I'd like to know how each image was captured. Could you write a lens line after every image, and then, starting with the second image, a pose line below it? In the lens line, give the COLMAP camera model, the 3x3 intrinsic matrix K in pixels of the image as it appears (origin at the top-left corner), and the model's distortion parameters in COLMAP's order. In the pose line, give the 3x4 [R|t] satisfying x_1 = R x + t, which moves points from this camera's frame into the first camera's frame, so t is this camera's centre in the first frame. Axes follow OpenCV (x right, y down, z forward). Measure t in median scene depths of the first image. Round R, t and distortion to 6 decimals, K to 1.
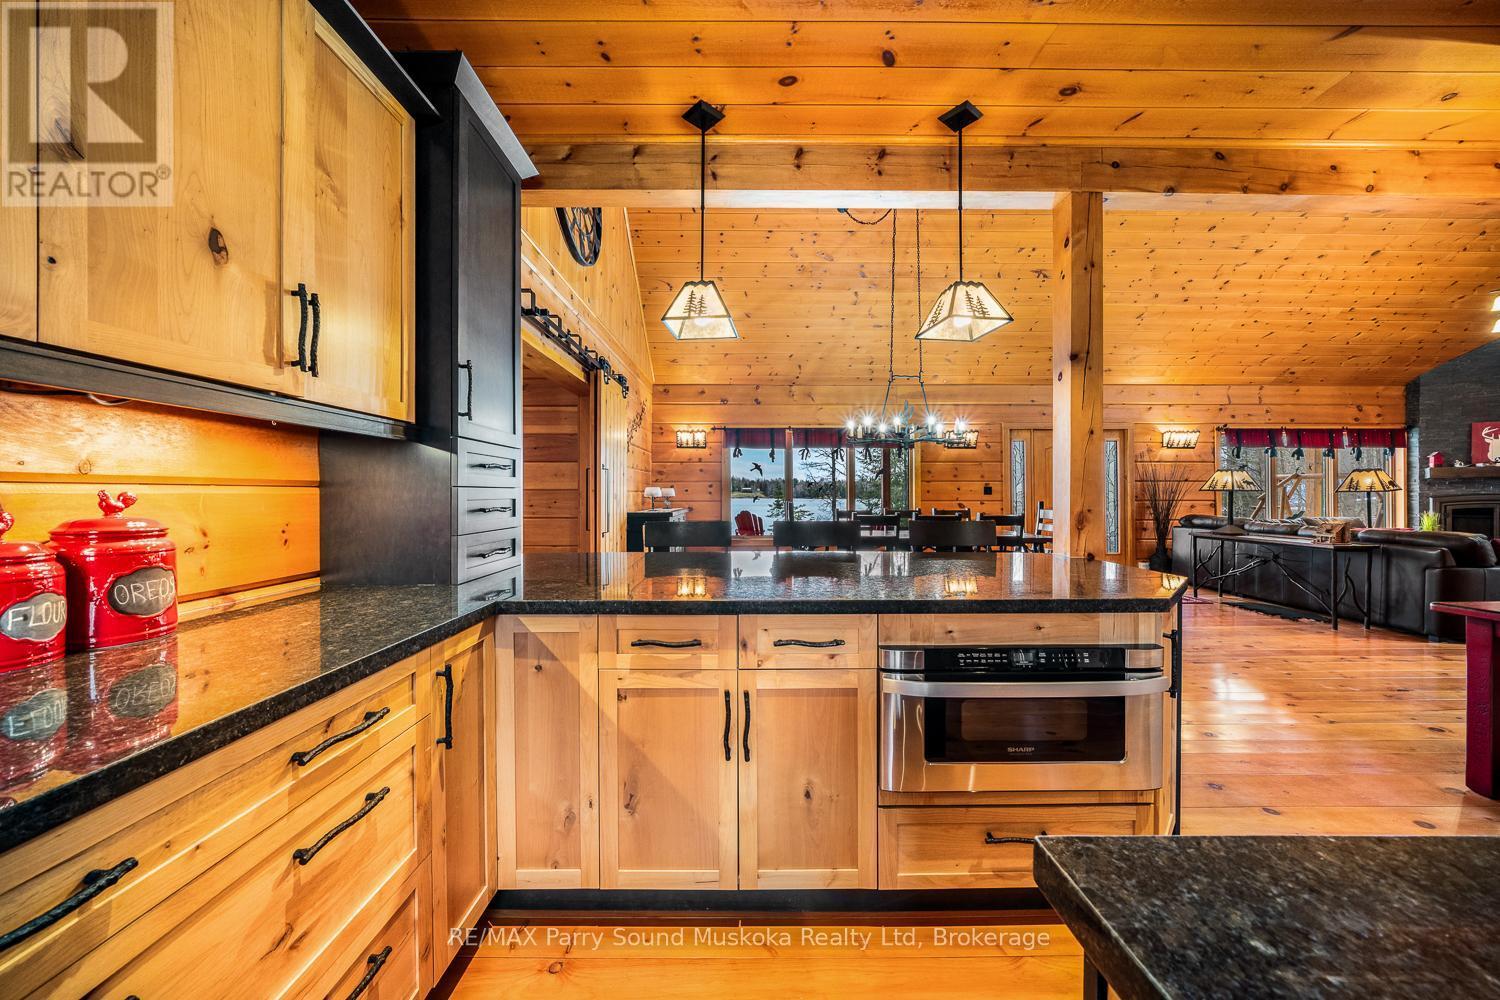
lens RADIAL K [[526.5, 0, 753.2], [0, 526.5, 495.7], [0, 0, 1]] dist [-0.009216, 0.000222]
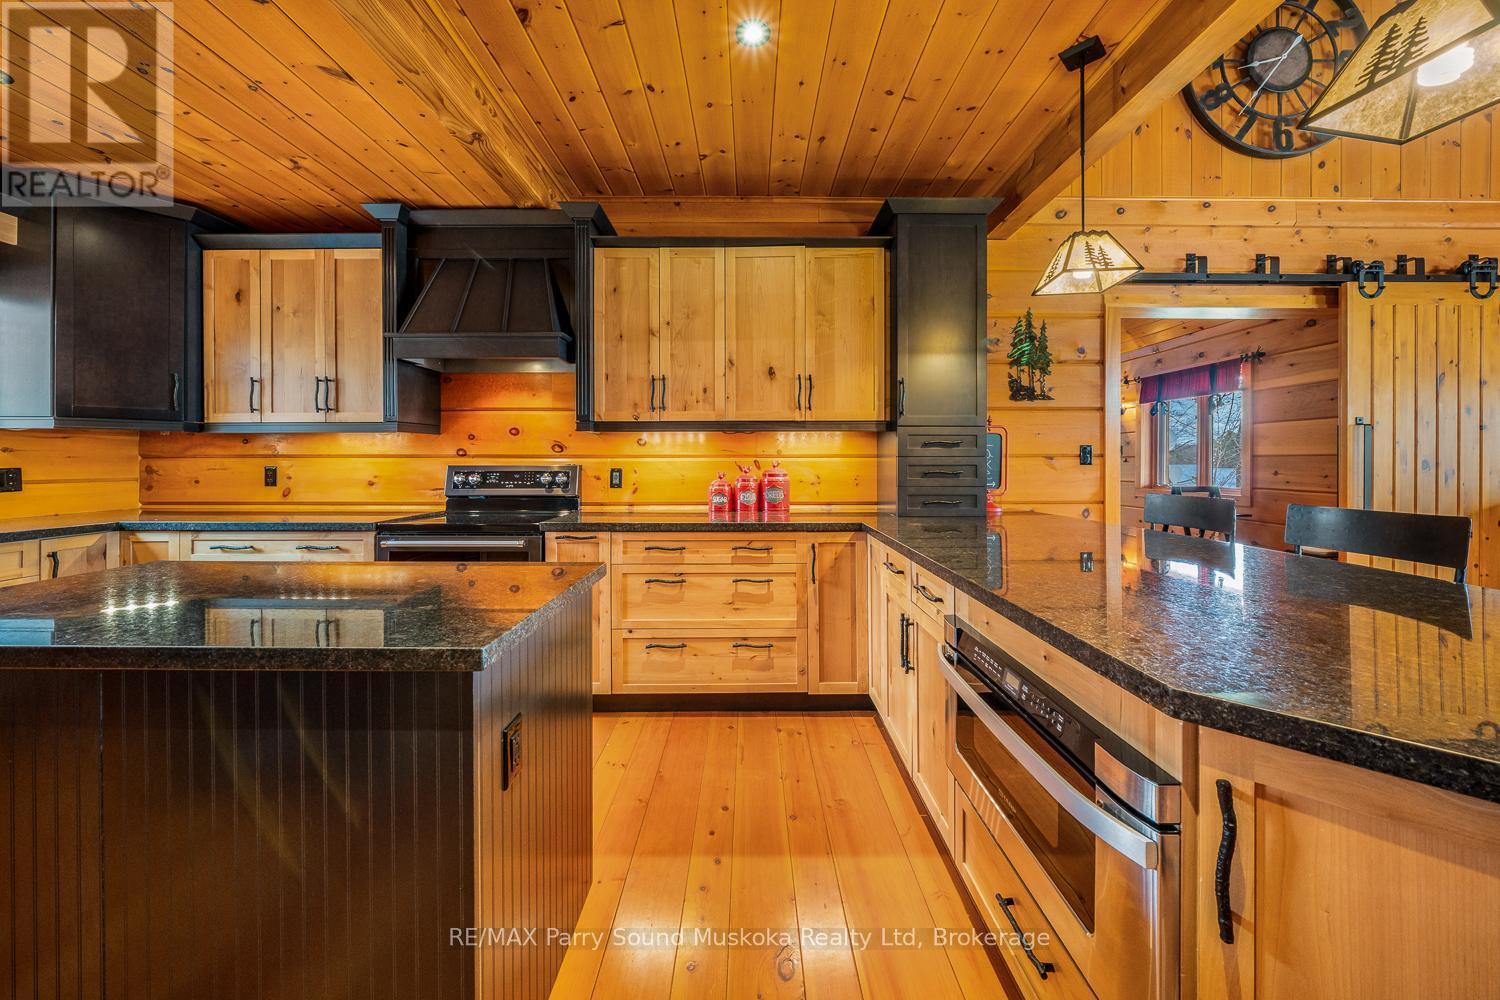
lens RADIAL K [[526.5, 0, 754.6], [0, 526.5, 464.0], [0, 0, 1]] dist [-0.009216, 0.000222]
pose [[0.005188, 0.007846, -0.999956, 0.755792], [-0.001619, 0.999968, 0.007837, -0.004783], [0.999985, 0.001578, 0.005200, 0.375190]]
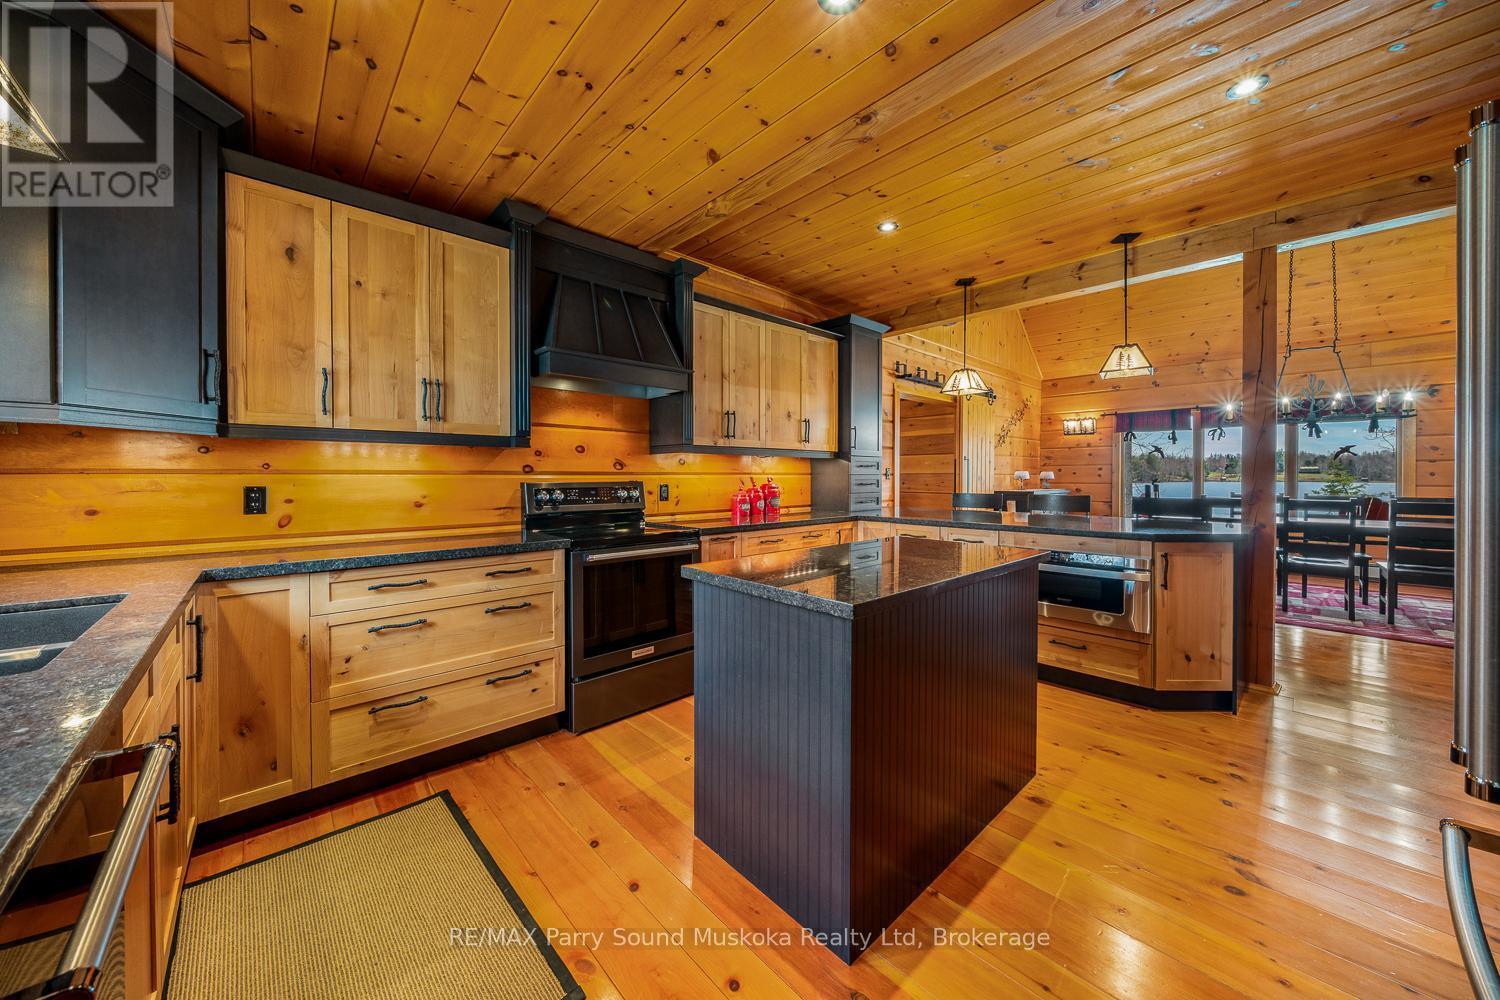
lens RADIAL K [[526.5, 0, 752.4], [0, 526.5, 479.6], [0, 0, 1]] dist [-0.009216, 0.000222]
pose [[0.683222, 0.006970, -0.730178, 0.722998], [-0.002742, 0.999972, 0.006980, -0.006539], [0.730206, -0.002767, 0.683222, -0.820929]]
